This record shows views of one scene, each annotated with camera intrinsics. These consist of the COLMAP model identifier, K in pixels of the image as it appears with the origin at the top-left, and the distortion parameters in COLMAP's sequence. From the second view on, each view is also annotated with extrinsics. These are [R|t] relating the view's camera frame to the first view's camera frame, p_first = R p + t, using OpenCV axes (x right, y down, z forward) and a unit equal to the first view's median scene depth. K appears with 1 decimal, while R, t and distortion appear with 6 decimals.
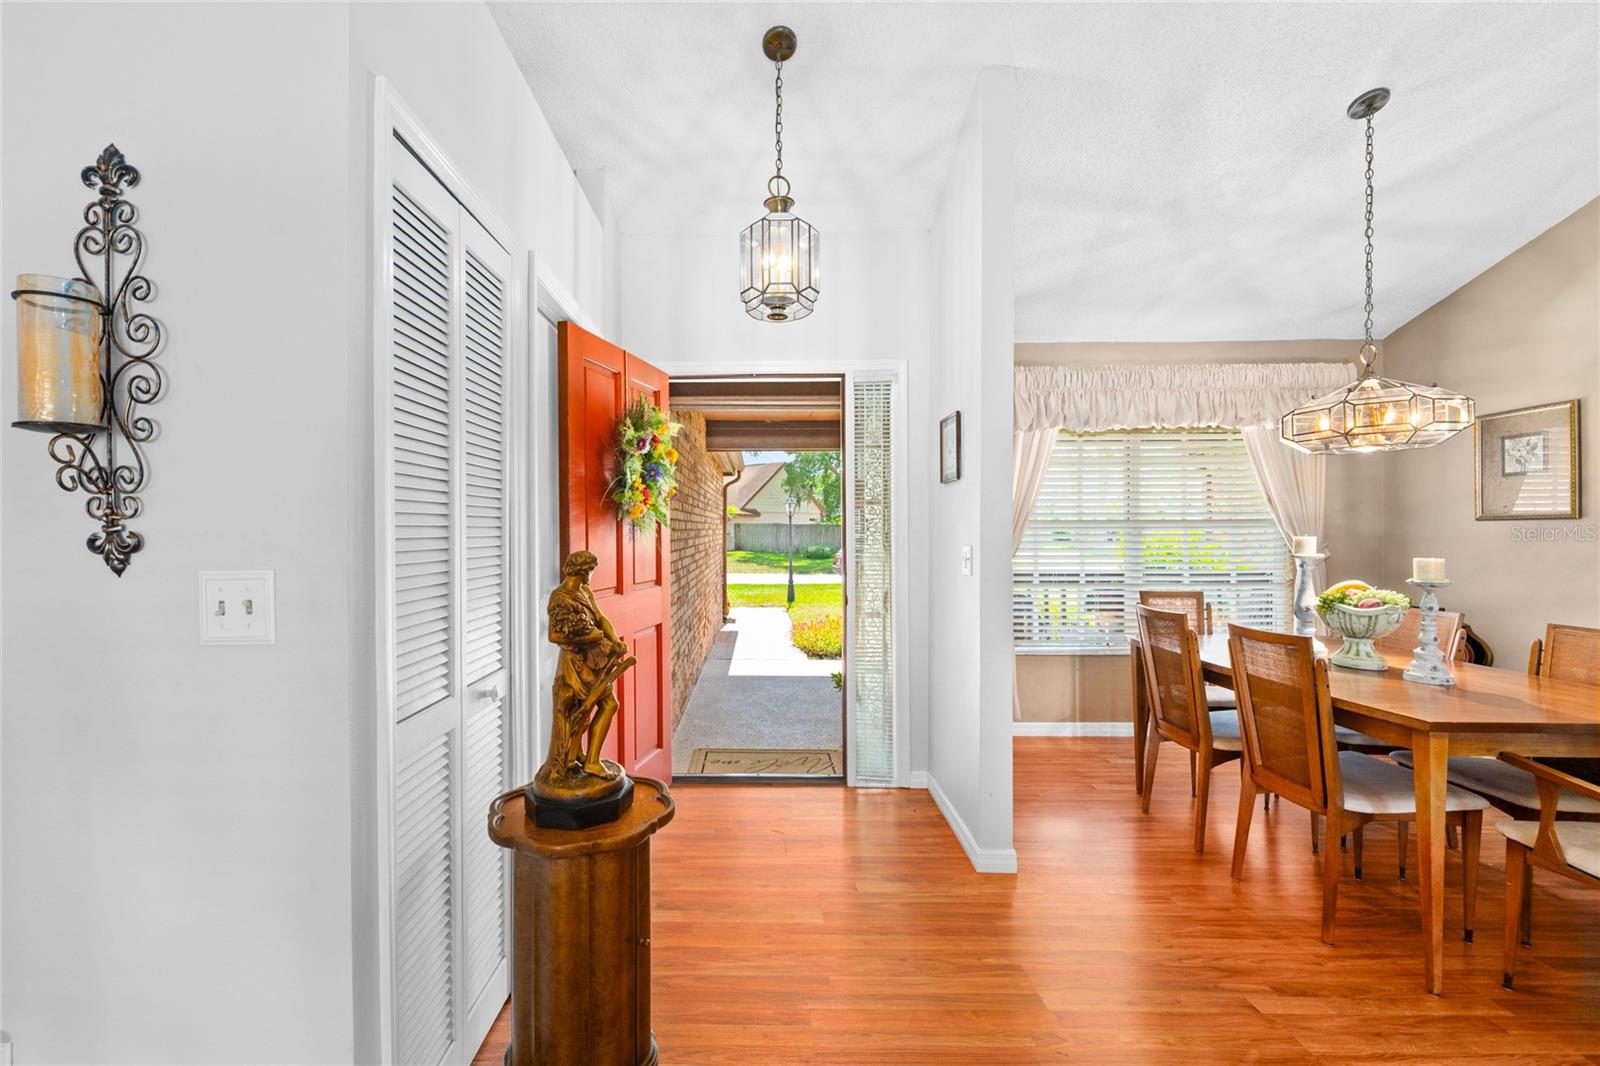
lens RADIAL K [[668.1, 0, 753.9], [0, 668.1, 519.7], [0, 0, 1]] dist [-0.000713, -0.000225]
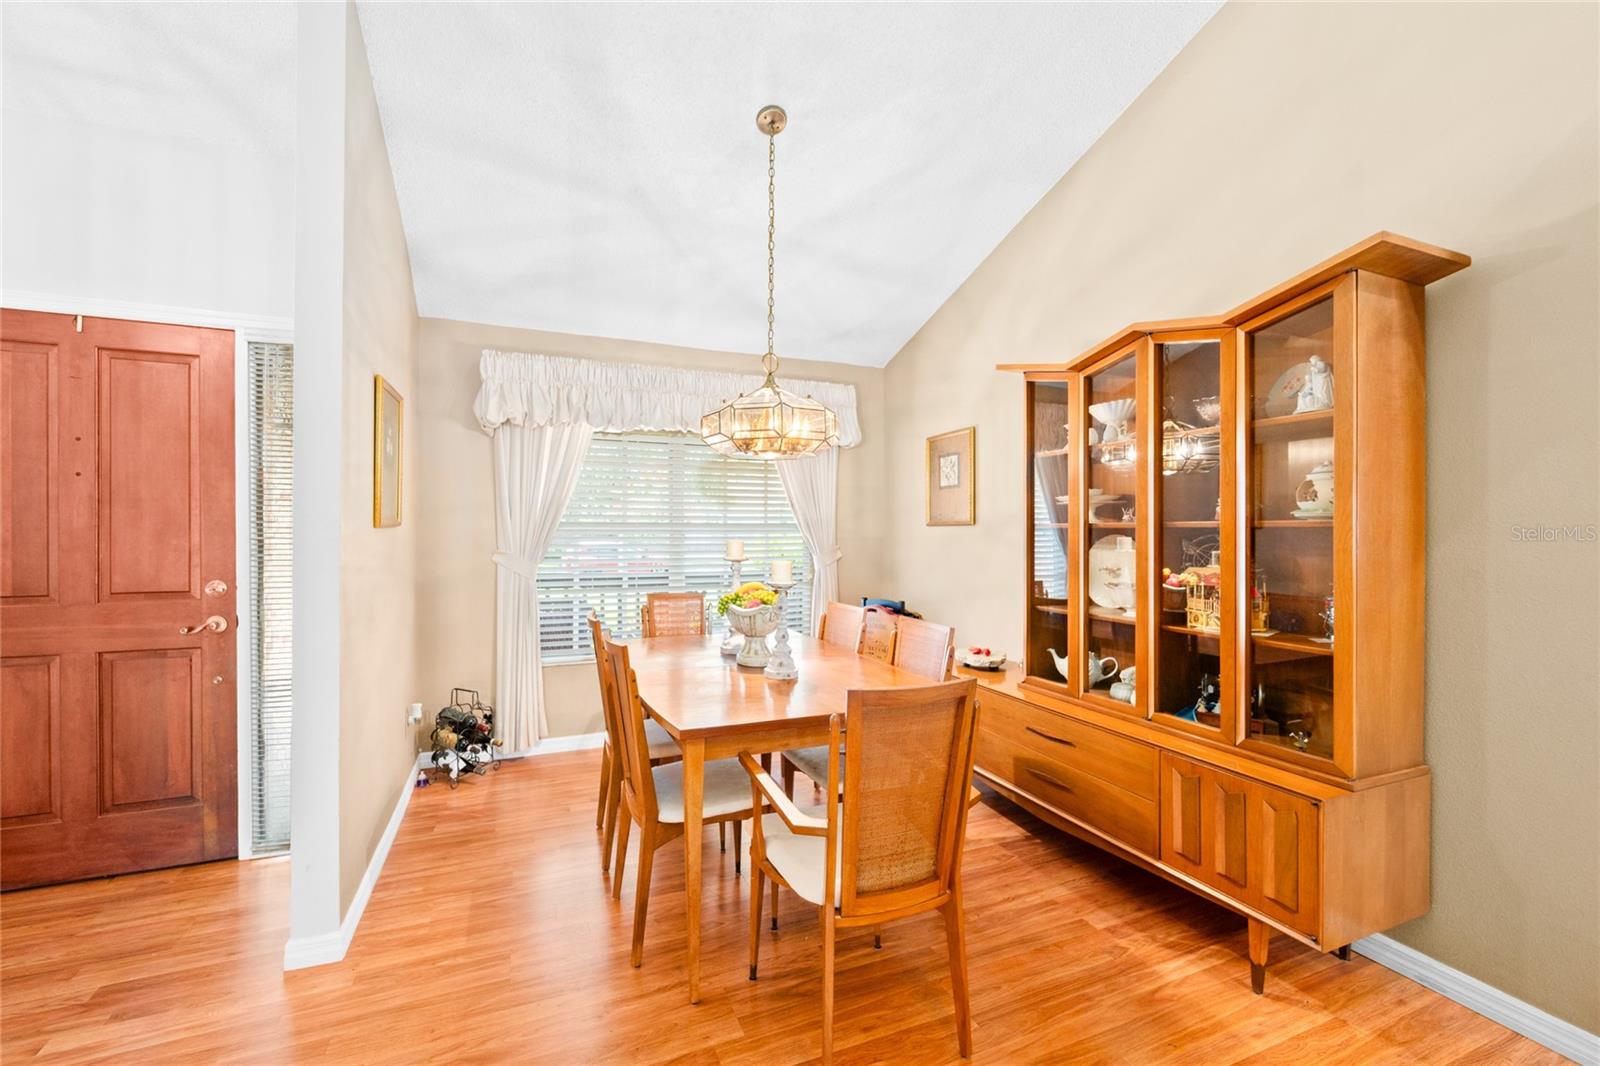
lens RADIAL K [[646.2, 0, 800.0], [0, 646.2, 533.0], [0, 0, 1]] dist [0.000871, 0.000168]
pose [[0.910764, 0.001500, 0.412926, 0.416465], [-0.007364, 0.999893, 0.012610, 0.002576], [-0.412863, -0.014525, 0.910677, 0.043411]]
